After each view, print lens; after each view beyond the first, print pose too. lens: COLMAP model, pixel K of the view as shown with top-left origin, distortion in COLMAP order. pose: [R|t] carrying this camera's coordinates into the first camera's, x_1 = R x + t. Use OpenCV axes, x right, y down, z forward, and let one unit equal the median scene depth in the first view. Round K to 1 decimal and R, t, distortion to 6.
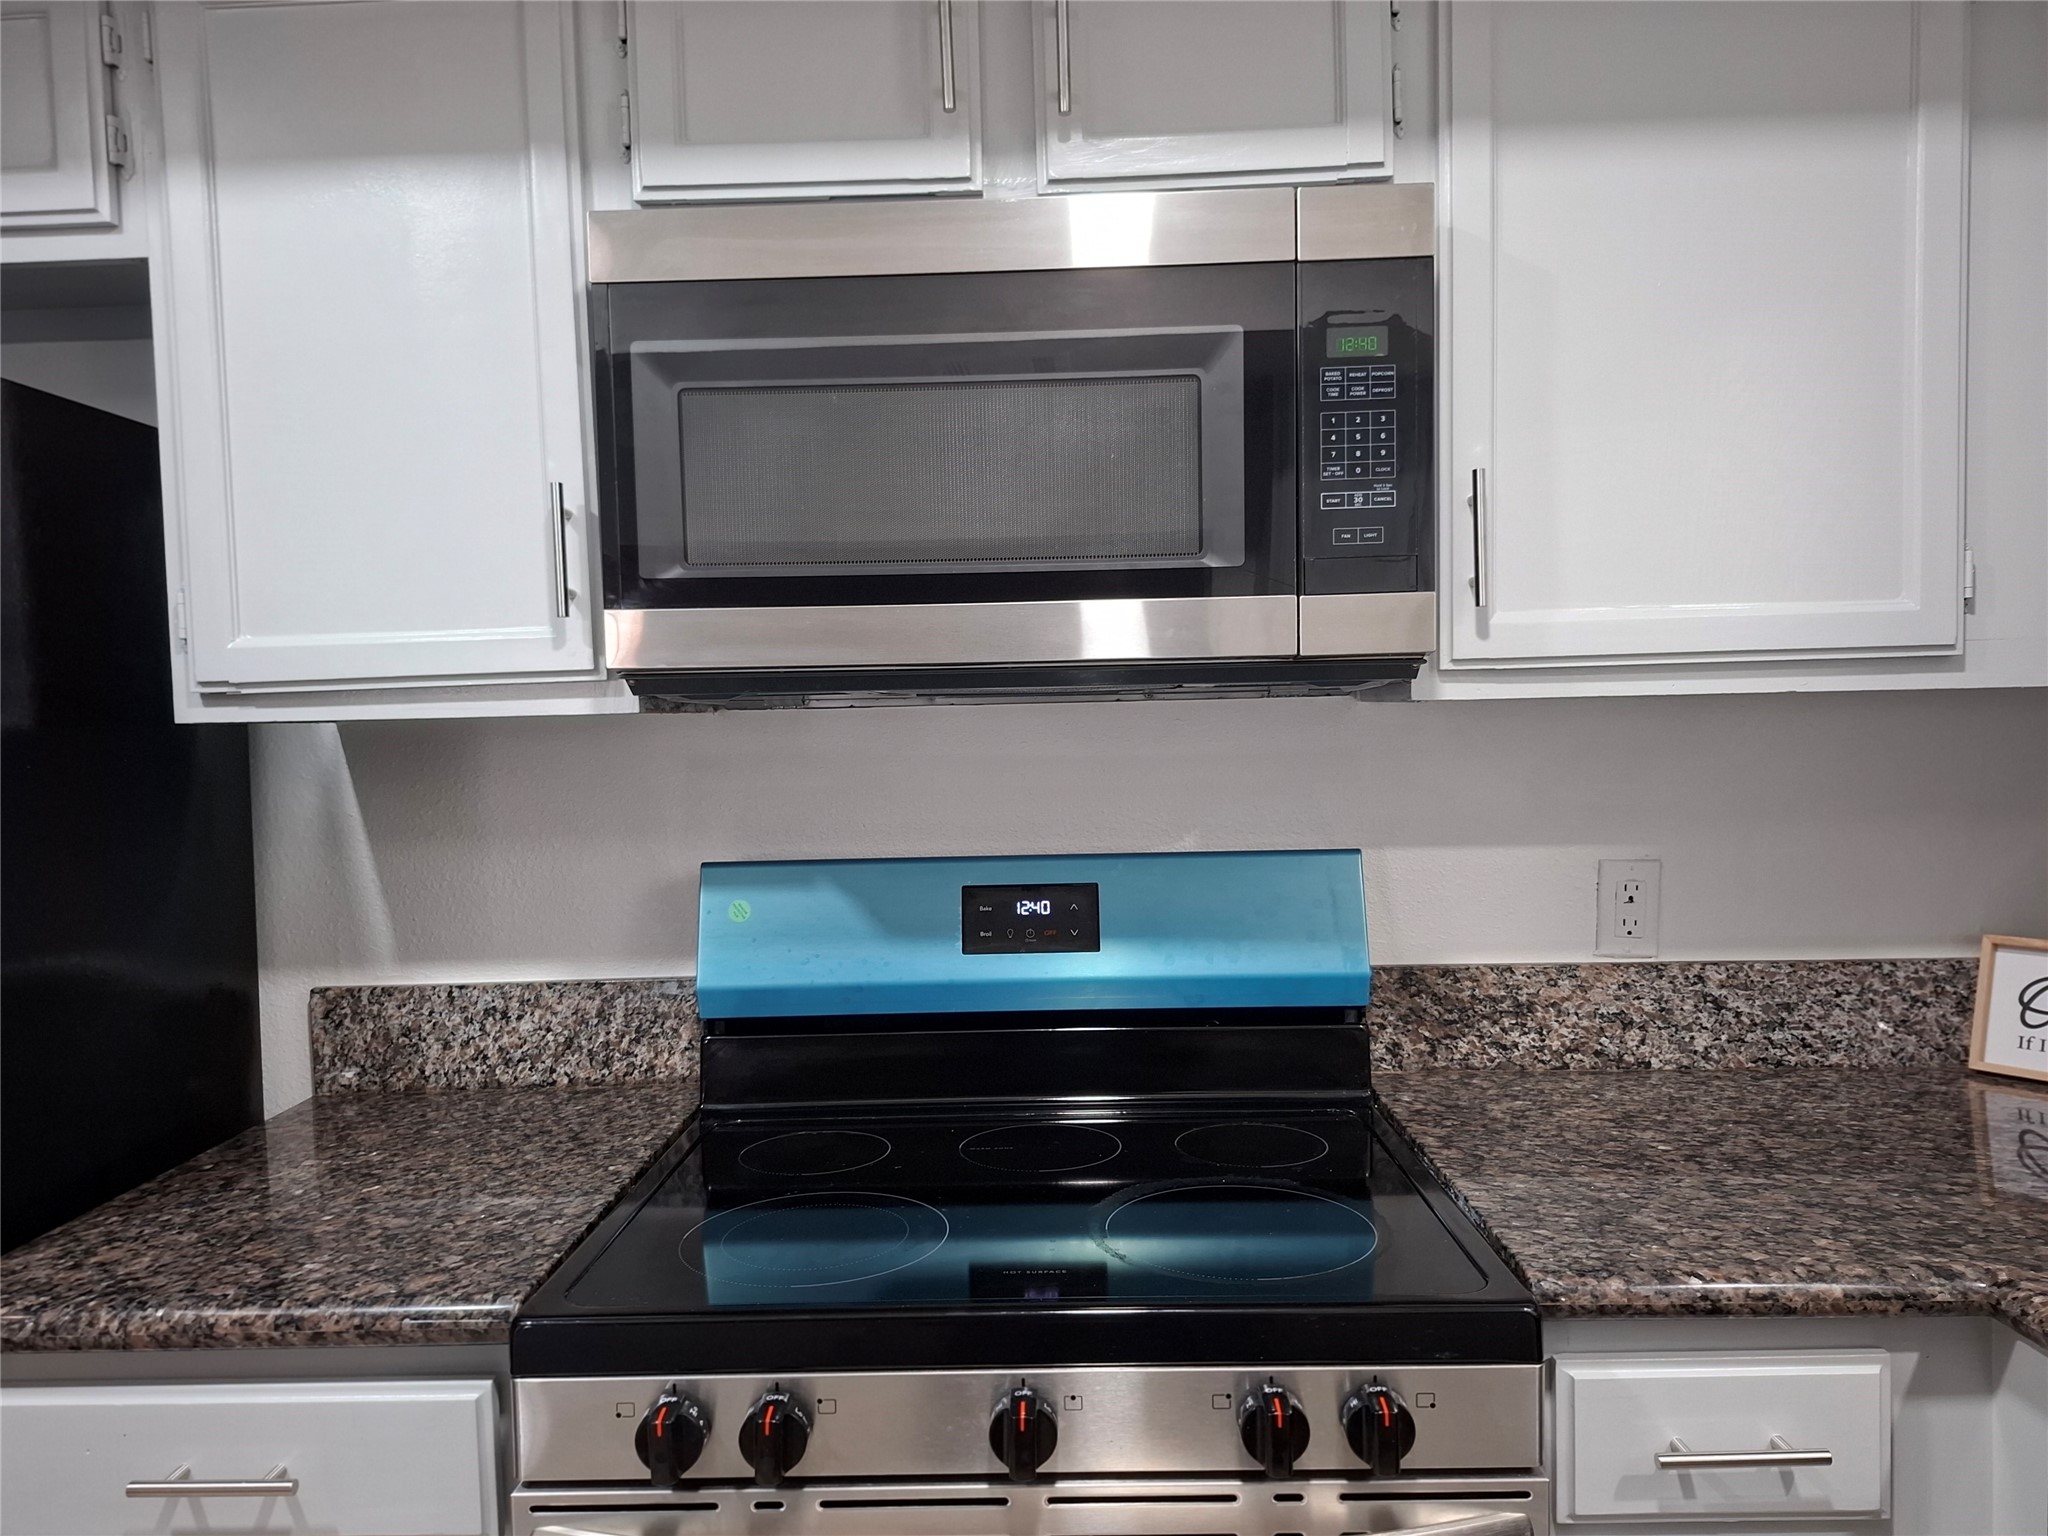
lens RADIAL K [[1450.2, 0, 1023.2], [0, 1450.2, 783.4], [0, 0, 1]] dist [0.082987, -0.095769]
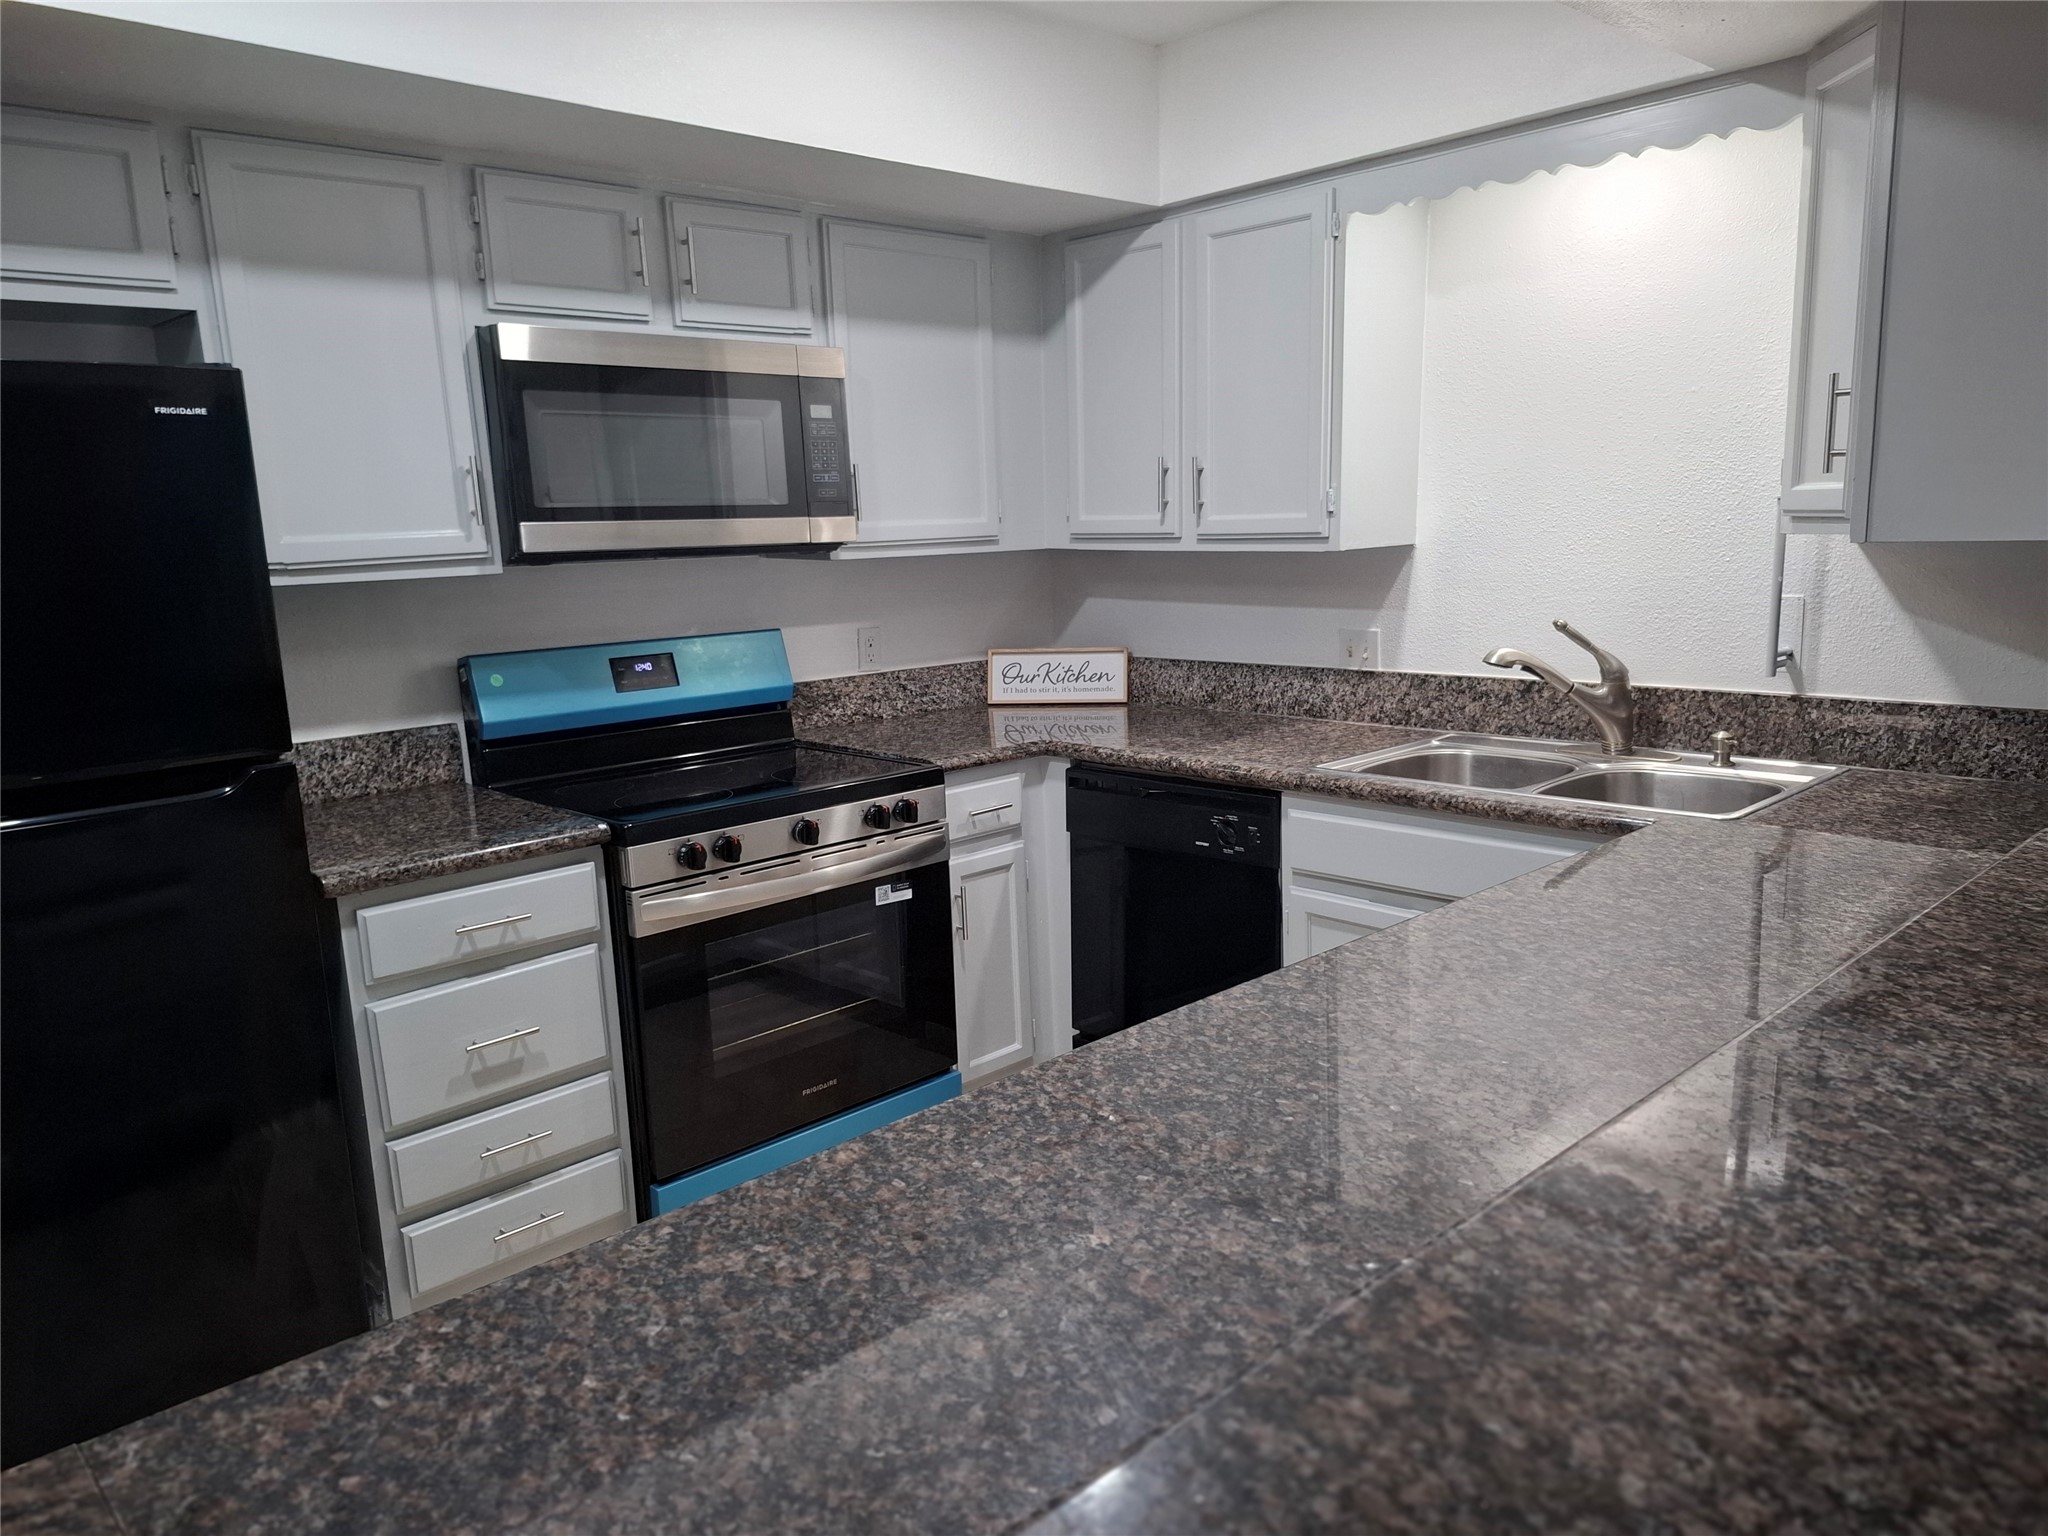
lens RADIAL K [[1450.2, 0, 1033.9], [0, 1450.2, 784.8], [0, 0, 1]] dist [0.082987, -0.095769]
pose [[0.714084, -0.130625, 0.687765, -1.002834], [0.045644, 0.989035, 0.140453, -0.010690], [-0.698570, -0.068903, 0.712216, -0.802428]]
